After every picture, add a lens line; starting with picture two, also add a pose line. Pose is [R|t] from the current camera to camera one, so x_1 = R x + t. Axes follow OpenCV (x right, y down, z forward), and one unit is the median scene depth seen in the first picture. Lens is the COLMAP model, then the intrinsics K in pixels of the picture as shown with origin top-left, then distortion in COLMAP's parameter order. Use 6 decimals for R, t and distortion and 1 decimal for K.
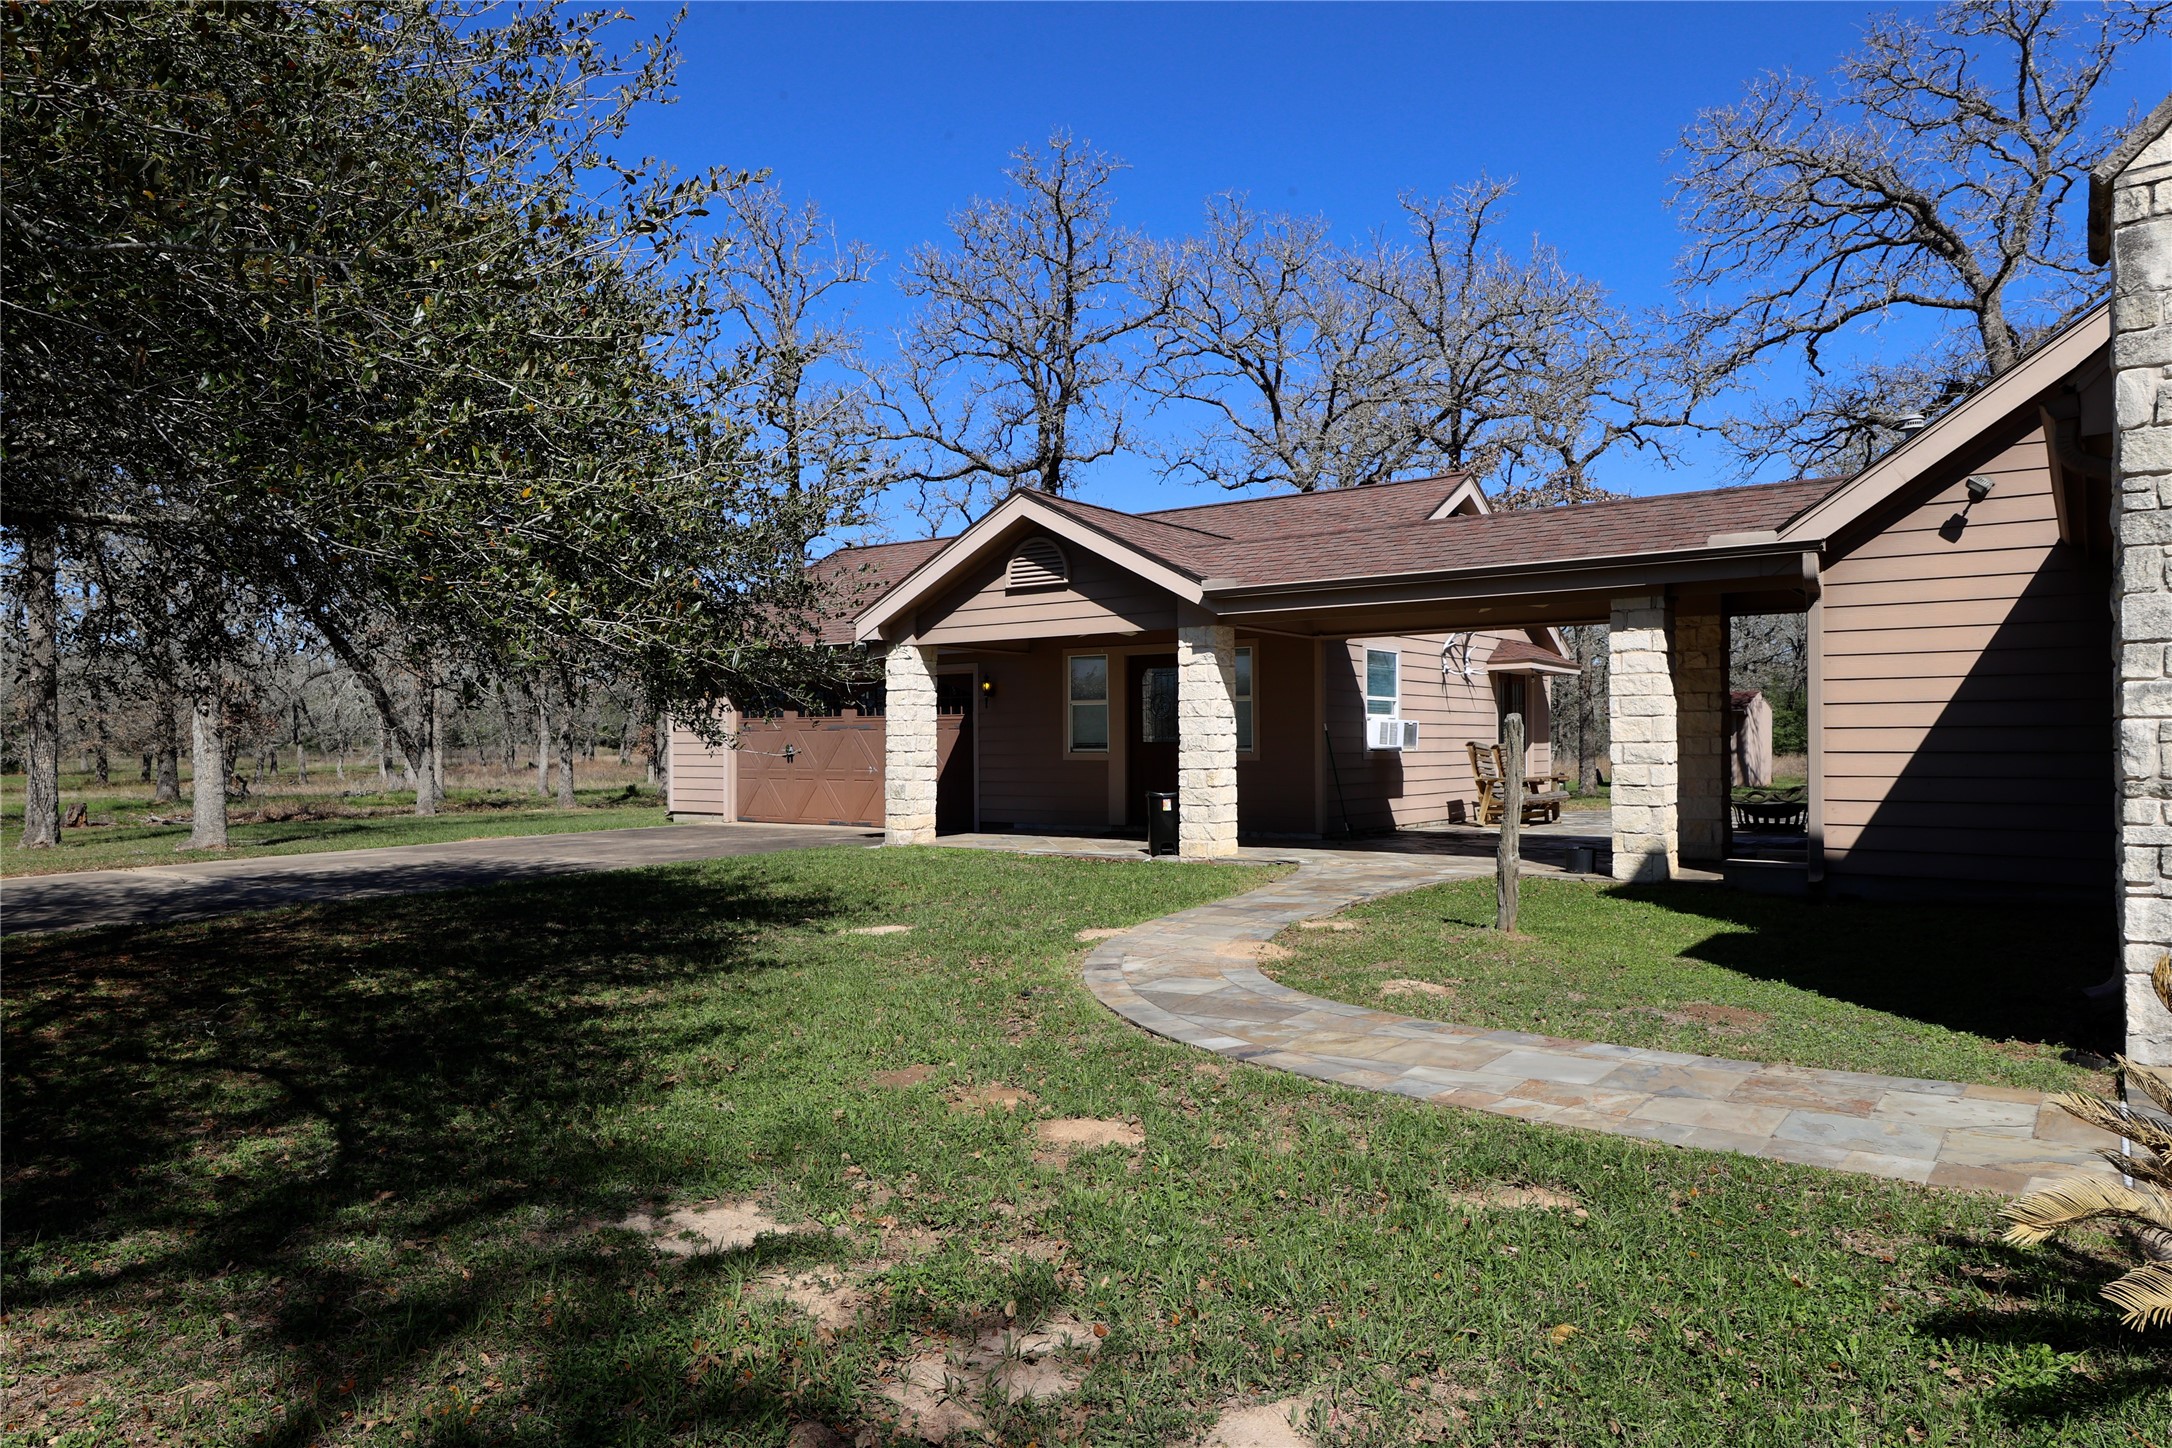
lens RADIAL K [[1405.9, 0, 1055.9], [0, 1405.9, 732.2], [0, 0, 1]] dist [0.004731, 0.001018]
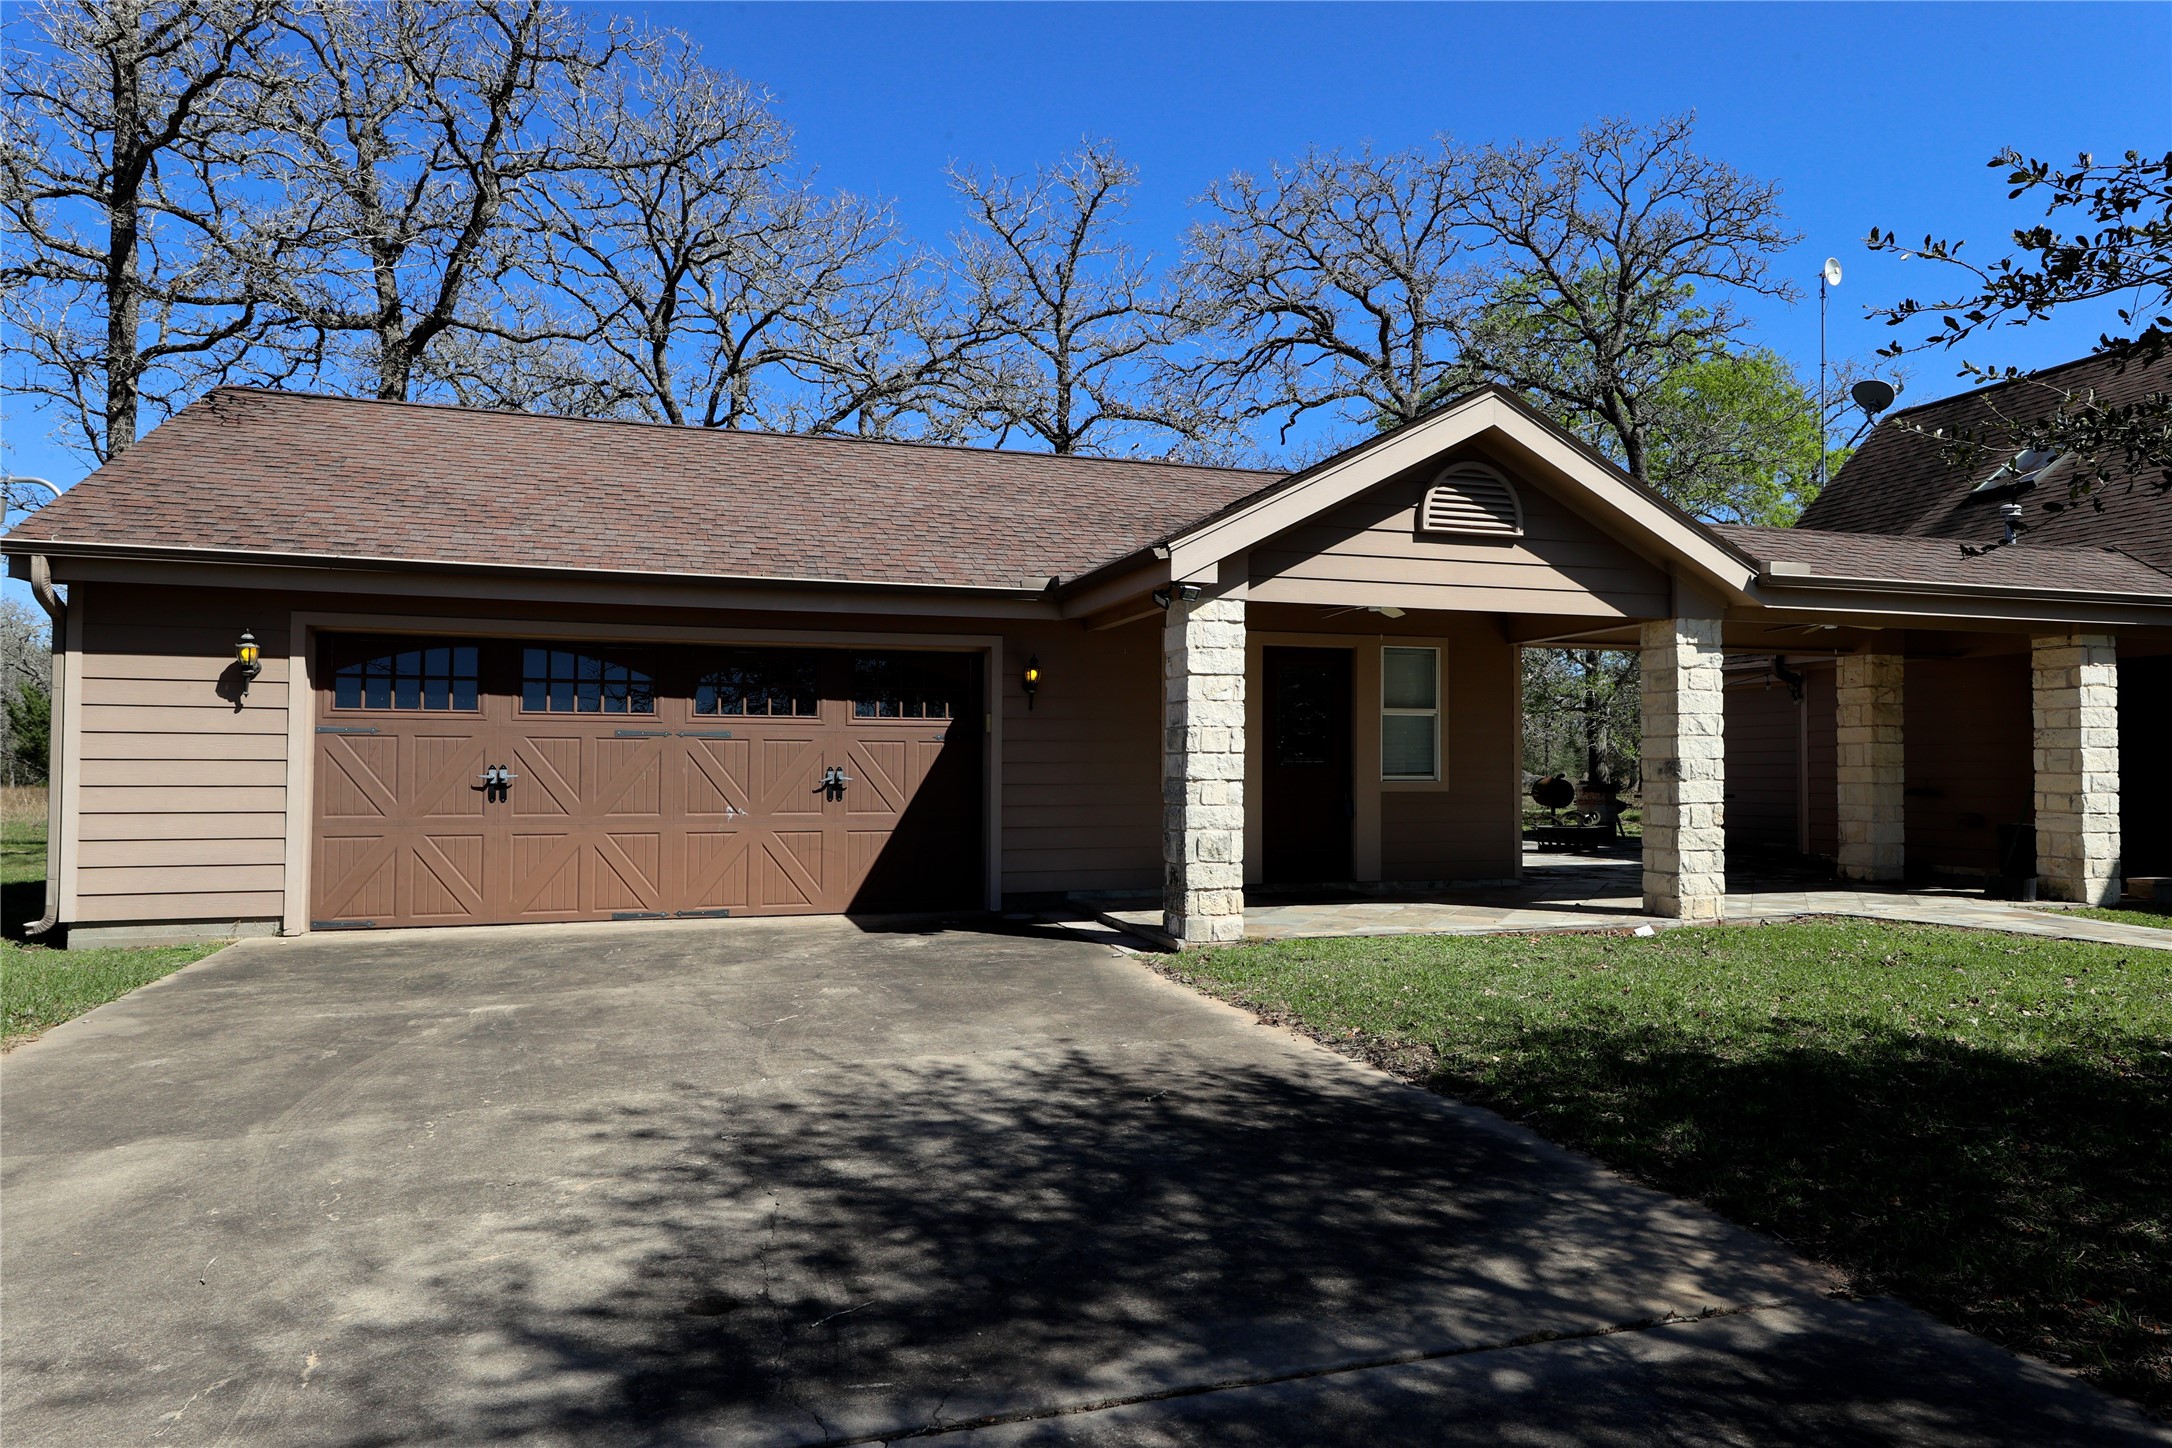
lens RADIAL K [[1351.0, 0, 1086.0], [0, 1351.0, 724.0], [0, 0, 1]] dist [0.031817, 0.000452]
pose [[0.576344, 0.033611, 0.816516, -0.641971], [-0.012826, 0.999403, -0.032086, 0.010085], [-0.817107, 0.008020, 0.576431, 0.772349]]
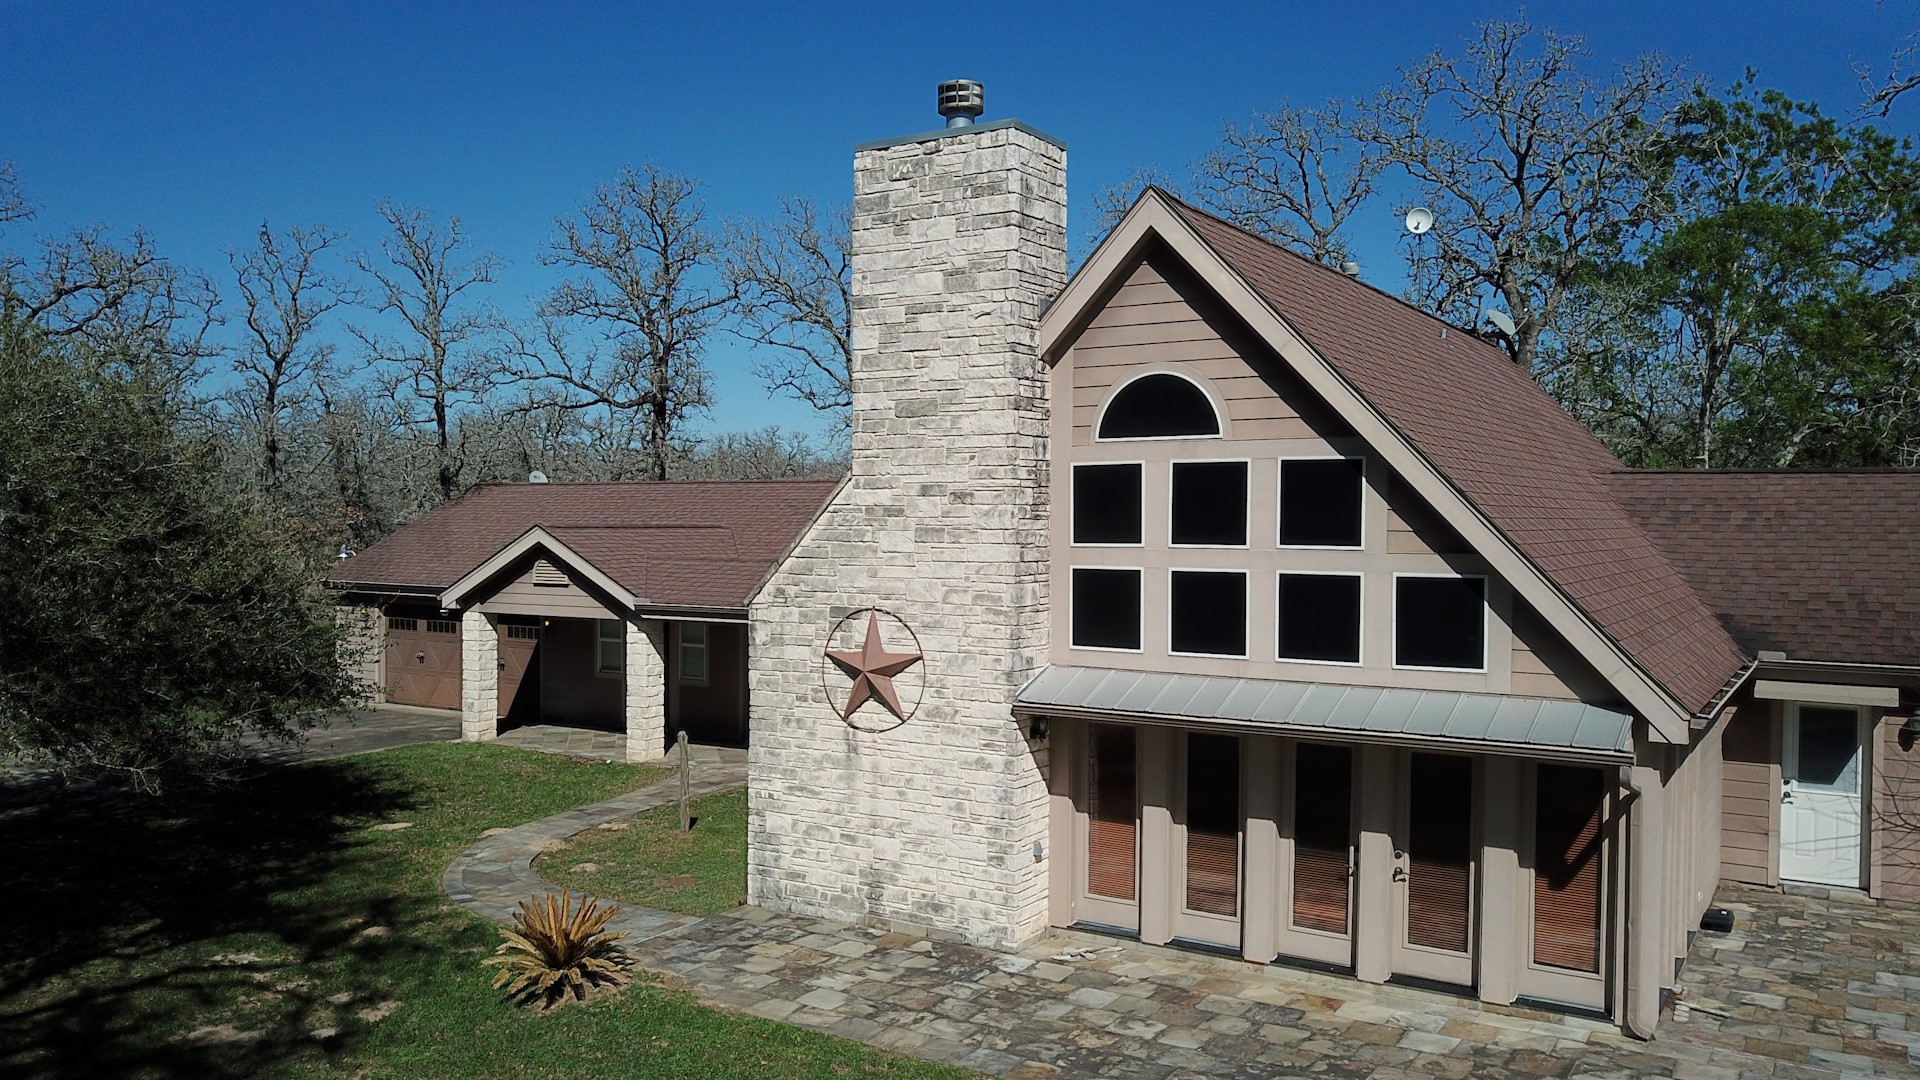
lens RADIAL K [[1470.7, 0, 953.7], [0, 1470.7, 559.3], [0, 0, 1]] dist [0.194721, -0.482111]
pose [[0.997457, 0.004545, 0.071131, 0.316947], [-0.007716, 0.998986, 0.044366, -0.208476], [-0.070857, -0.044802, 0.996480, -0.699319]]
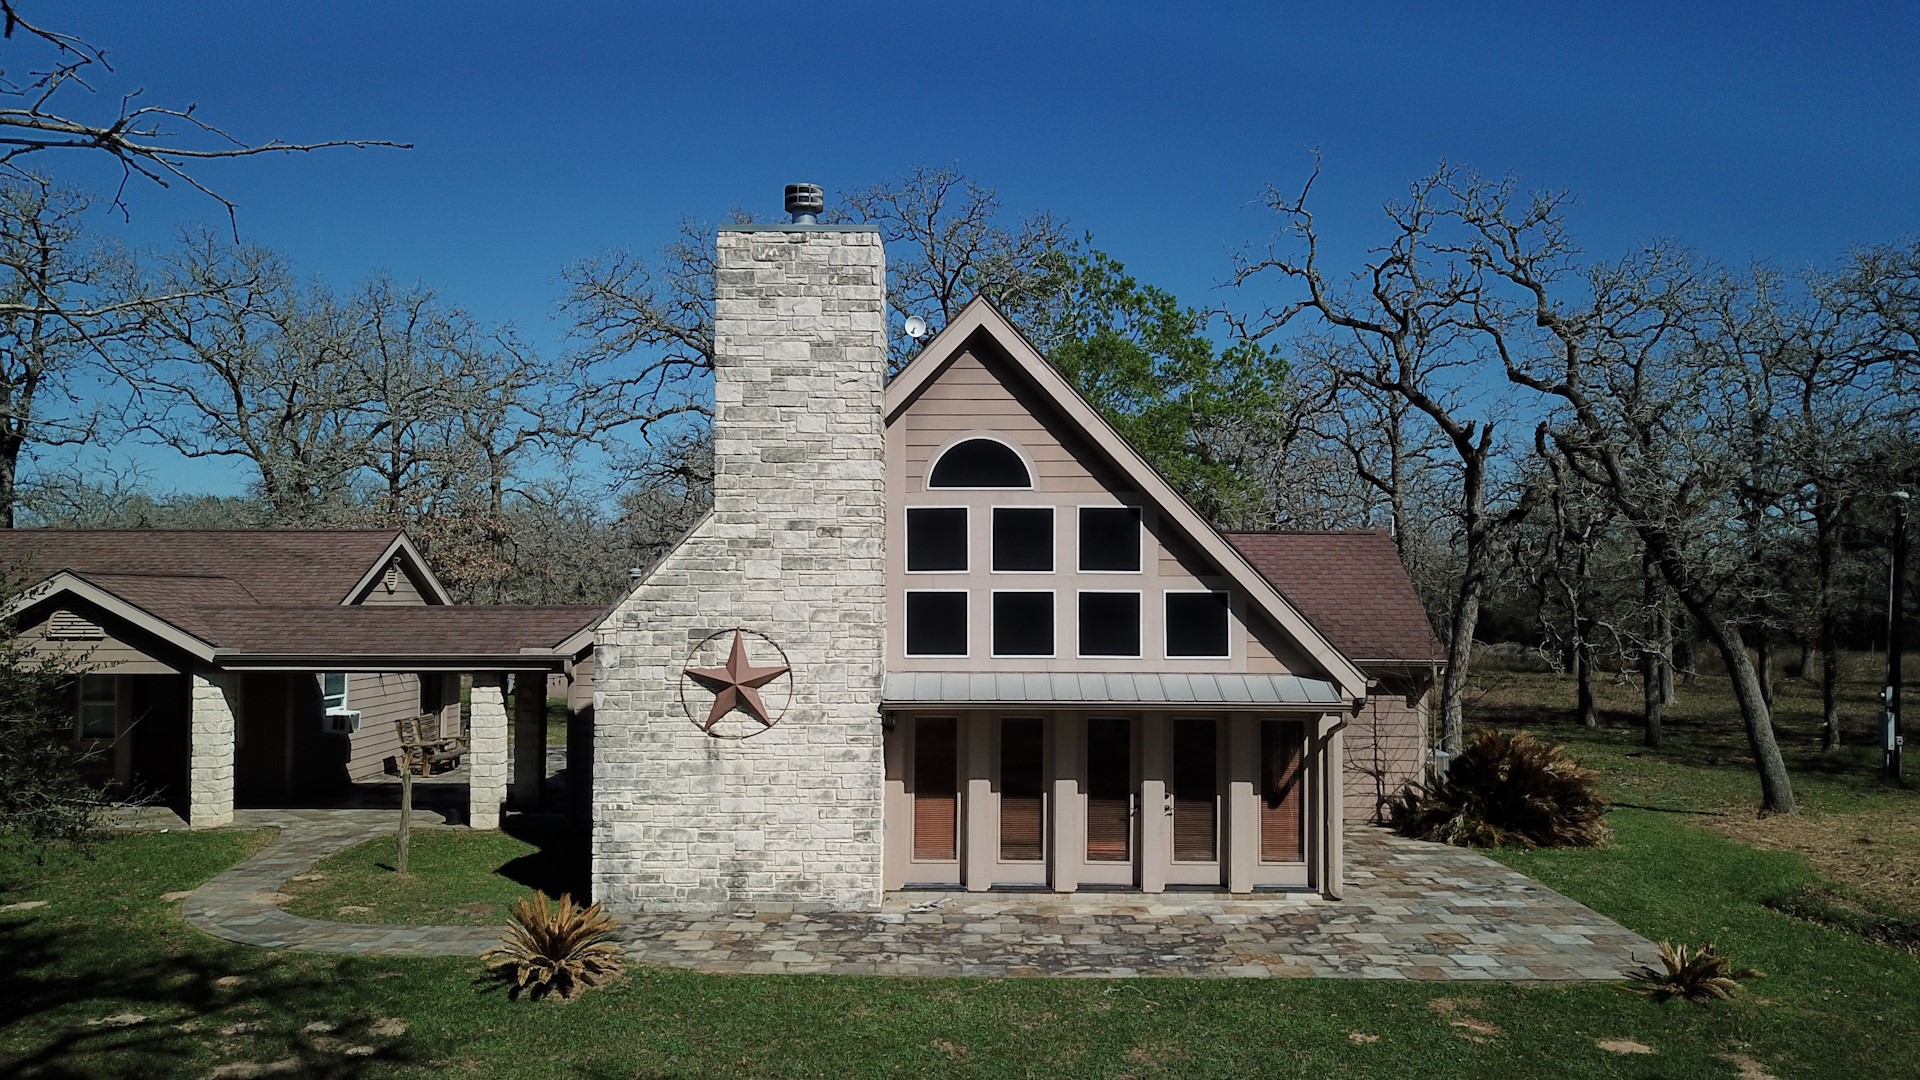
lens RADIAL K [[1470.7, 0, 953.7], [0, 1470.7, 559.3], [0, 0, 1]] dist [0.194721, -0.482111]
pose [[0.809806, 0.020252, 0.586347, -0.184886], [-0.014059, 0.999787, -0.015115, -0.170154], [-0.586529, 0.003996, 0.809919, -0.720940]]
